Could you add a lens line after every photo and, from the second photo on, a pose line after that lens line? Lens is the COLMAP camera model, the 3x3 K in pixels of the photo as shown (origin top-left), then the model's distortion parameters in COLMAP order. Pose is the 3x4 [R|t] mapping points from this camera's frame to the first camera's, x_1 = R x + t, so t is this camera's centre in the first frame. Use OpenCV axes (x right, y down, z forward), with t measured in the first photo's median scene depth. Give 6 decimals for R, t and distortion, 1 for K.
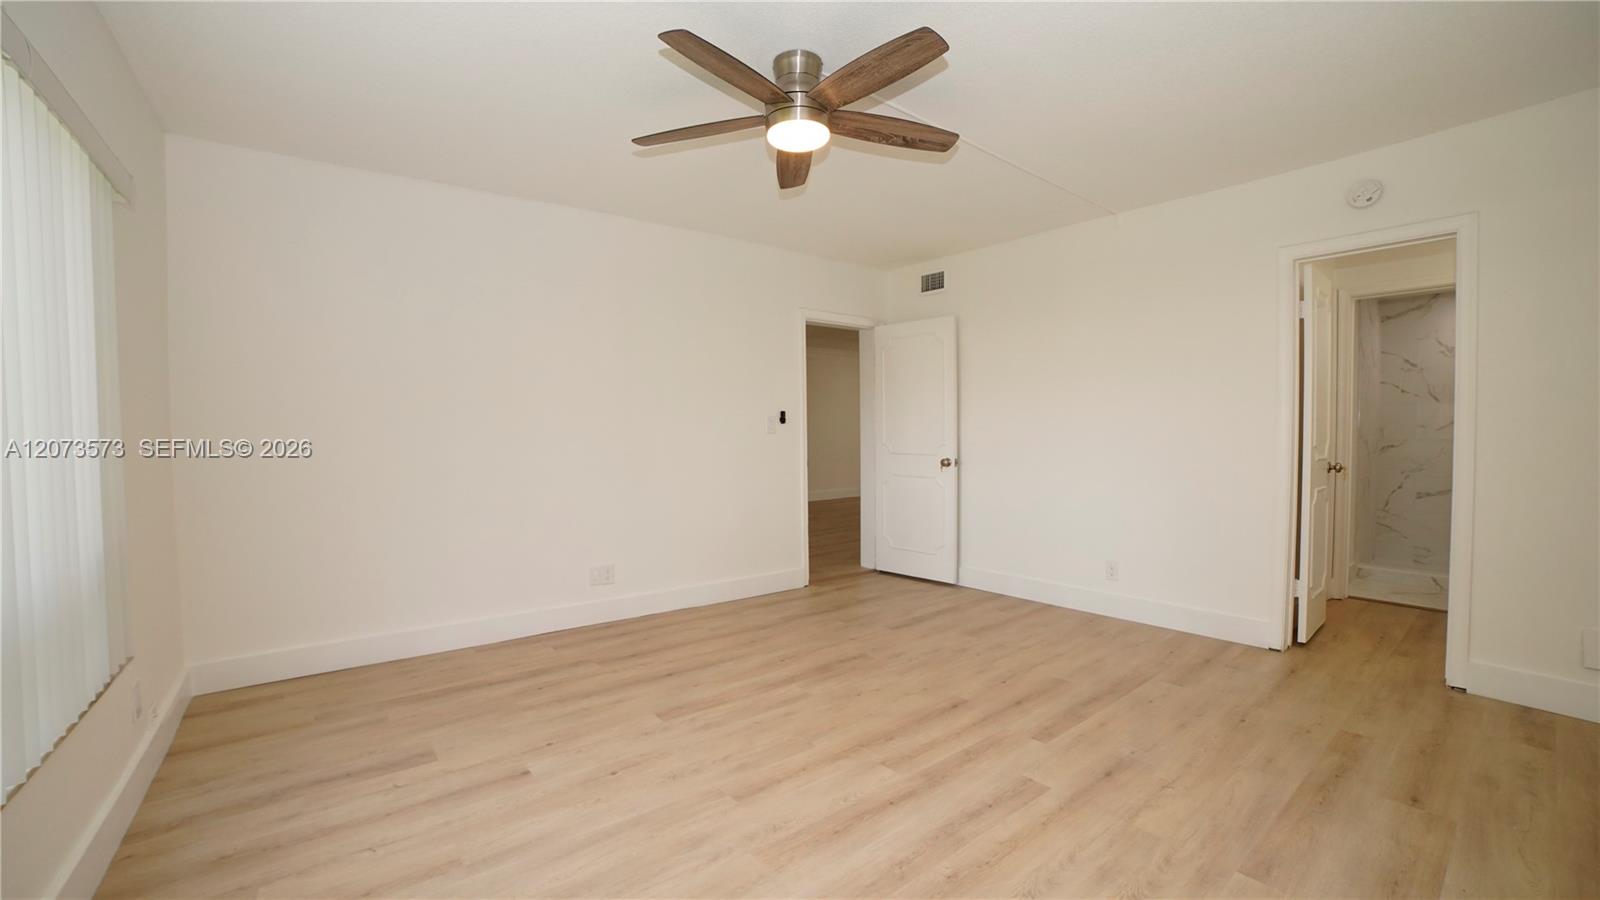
lens RADIAL K [[645.7, 0, 791.9], [0, 645.7, 454.5], [0, 0, 1]] dist [-0.109947, 0.035769]
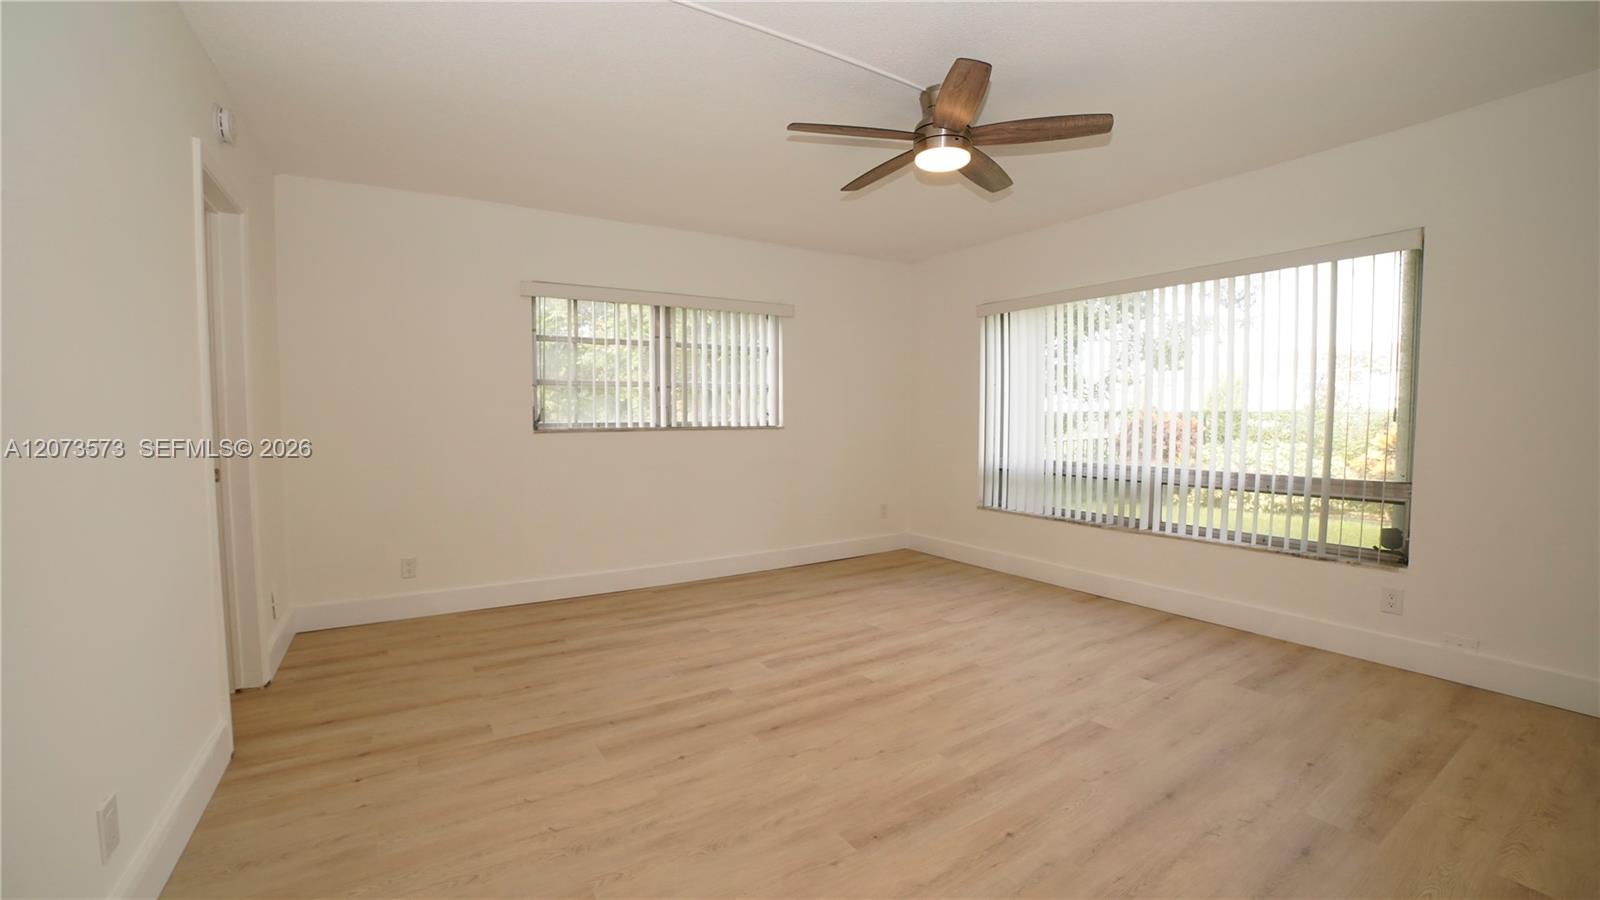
lens RADIAL K [[645.7, 0, 791.9], [0, 645.7, 454.5], [0, 0, 1]] dist [-0.109947, 0.035769]
pose [[-0.994786, 0.004014, 0.101902, 0.159663], [0.013721, 0.995408, 0.094735, -0.078460], [-0.101054, 0.095639, -0.990273, 2.079831]]
